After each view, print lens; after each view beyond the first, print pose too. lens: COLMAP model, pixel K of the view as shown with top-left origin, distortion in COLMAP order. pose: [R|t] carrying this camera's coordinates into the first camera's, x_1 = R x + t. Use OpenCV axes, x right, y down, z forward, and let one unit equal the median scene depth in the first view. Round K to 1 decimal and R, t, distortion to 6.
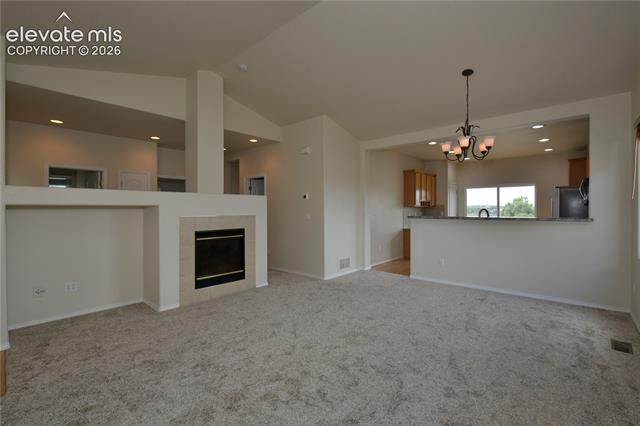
lens RADIAL K [[280.9, 0, 318.9], [0, 280.9, 211.1], [0, 0, 1]] dist [0.010085, 0.000169]
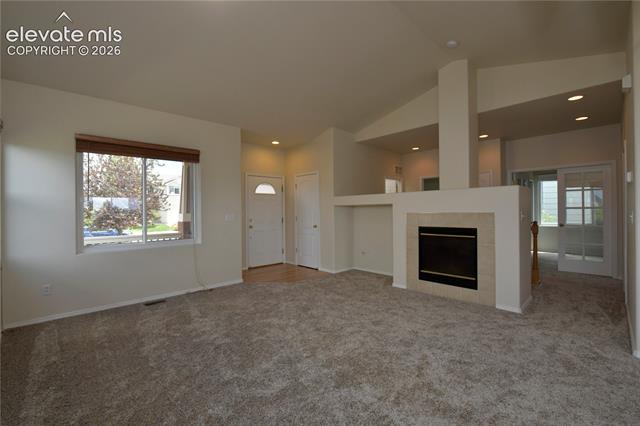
lens RADIAL K [[280.9, 0, 321.1], [0, 280.9, 210.8], [0, 0, 1]] dist [0.010085, 0.000169]
pose [[-0.046005, 0.003136, -0.998936, 0.605914], [0.001600, 0.999994, 0.003065, 0.007198], [0.998940, -0.001457, -0.046009, 0.610156]]
